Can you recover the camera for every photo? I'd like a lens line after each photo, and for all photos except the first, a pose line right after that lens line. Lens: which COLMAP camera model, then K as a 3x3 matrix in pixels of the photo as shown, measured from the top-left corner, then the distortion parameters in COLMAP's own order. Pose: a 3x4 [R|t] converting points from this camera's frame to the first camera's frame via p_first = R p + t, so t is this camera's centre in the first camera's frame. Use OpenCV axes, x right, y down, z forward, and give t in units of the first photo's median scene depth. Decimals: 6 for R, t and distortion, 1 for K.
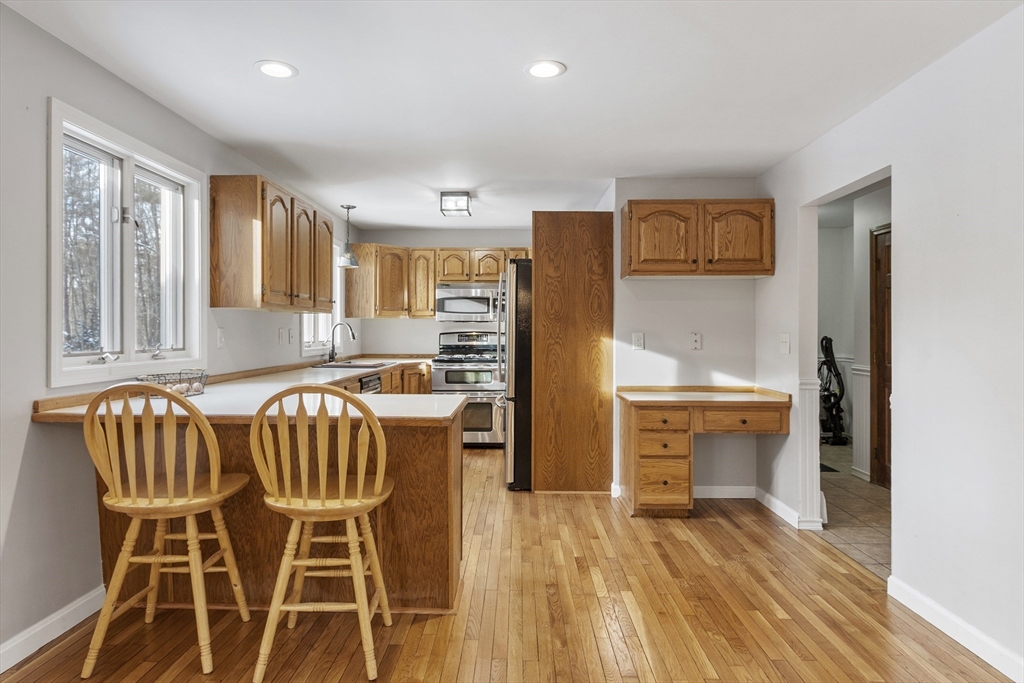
lens RADIAL K [[569.6, 0, 505.8], [0, 569.6, 335.5], [0, 0, 1]] dist [-0.002707, -0.001699]
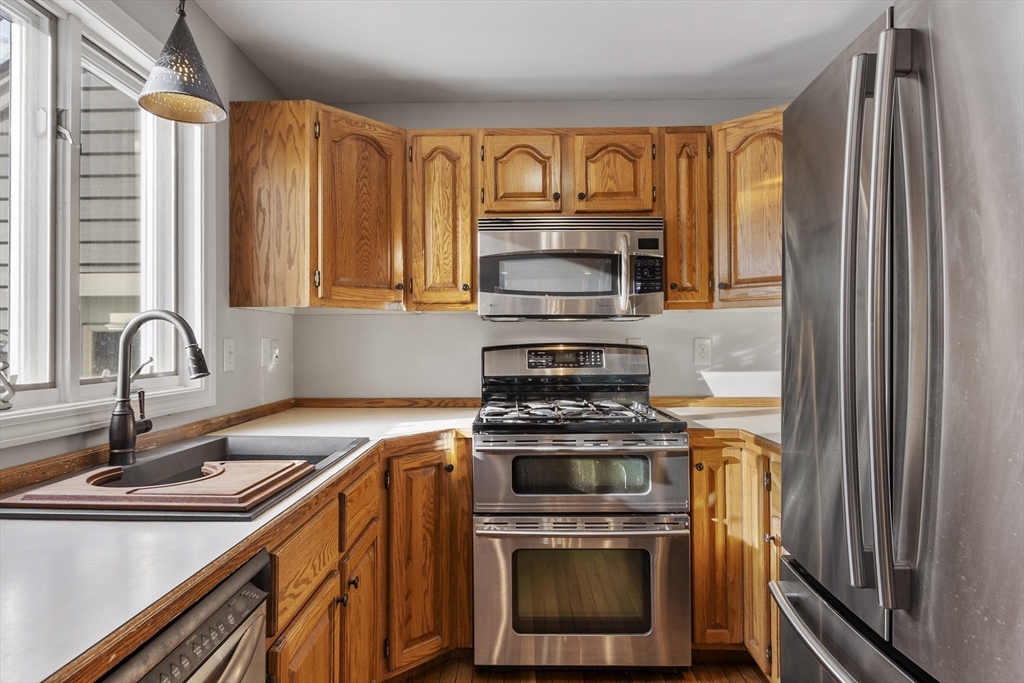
lens RADIAL K [[569.6, 0, 505.8], [0, 569.6, 335.5], [0, 0, 1]] dist [-0.002707, -0.001699]
pose [[0.999963, -0.007416, 0.004261, -0.154157], [0.007509, 0.999721, -0.022386, -0.005131], [-0.004094, 0.022417, 0.999740, 0.903922]]
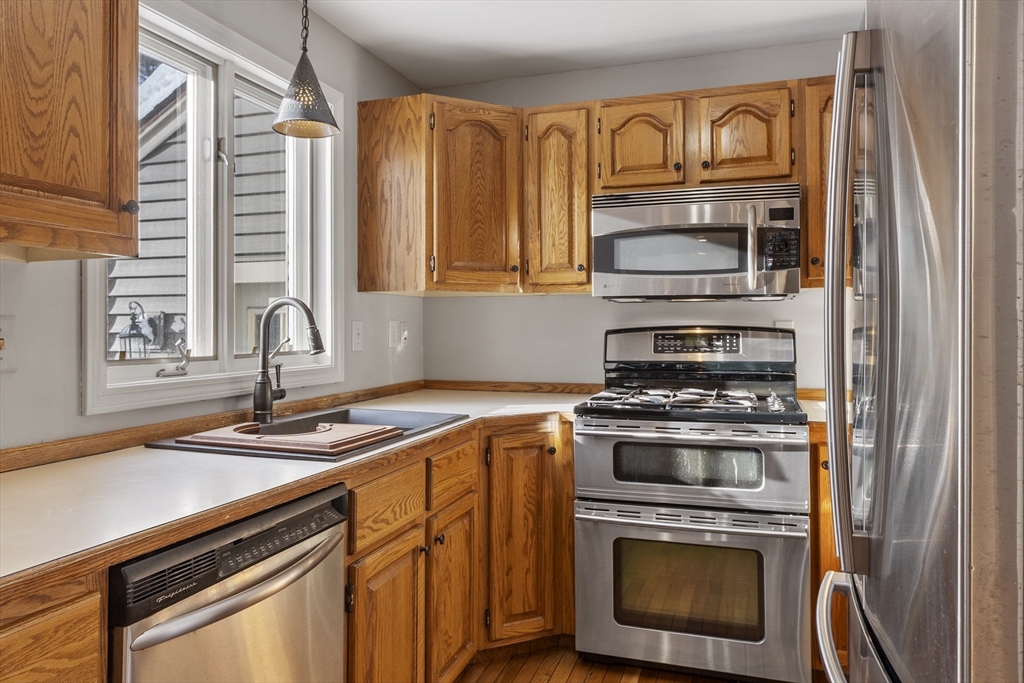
lens RADIAL K [[705.2, 0, 508.5], [0, 705.2, 317.2], [0, 0, 1]] dist [-0.001902, -0.000294]
pose [[0.954452, -0.009368, -0.298218, -0.056343], [0.002569, 0.999728, -0.023184, -0.003167], [0.298354, 0.021362, 0.954216, 0.805791]]
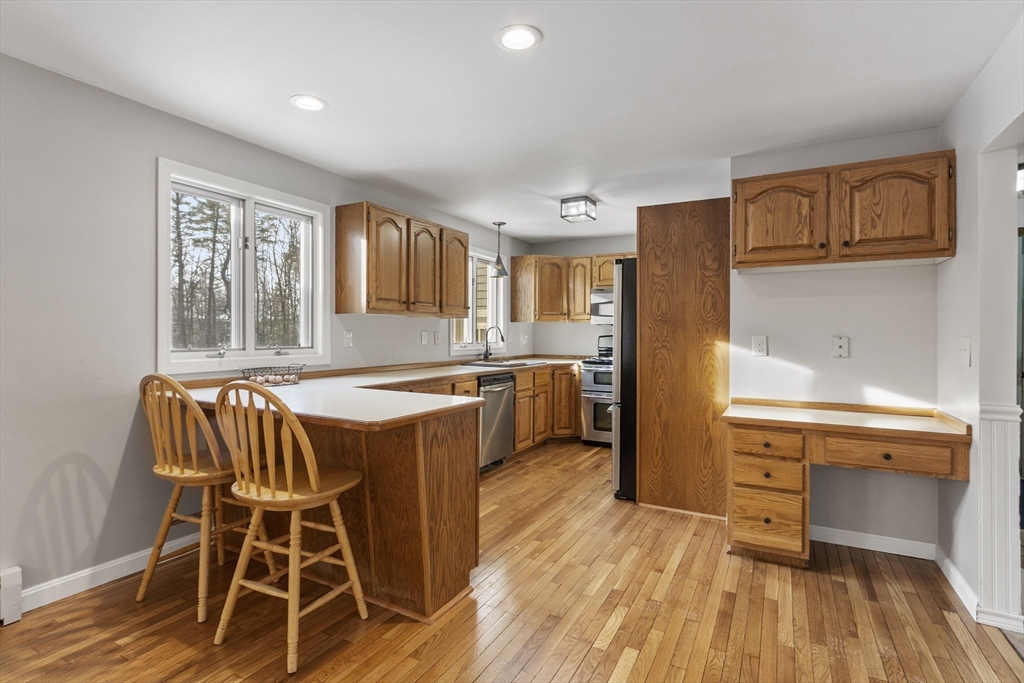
lens RADIAL K [[492.8, 0, 508.3], [0, 492.8, 337.9], [0, 0, 1]] dist [-0.000007, -0.000787]
pose [[0.889330, 0.004962, -0.457240, 0.231114], [-0.005499, 0.999985, 0.000155, -0.000030], [0.457234, 0.002376, 0.889343, 0.174296]]
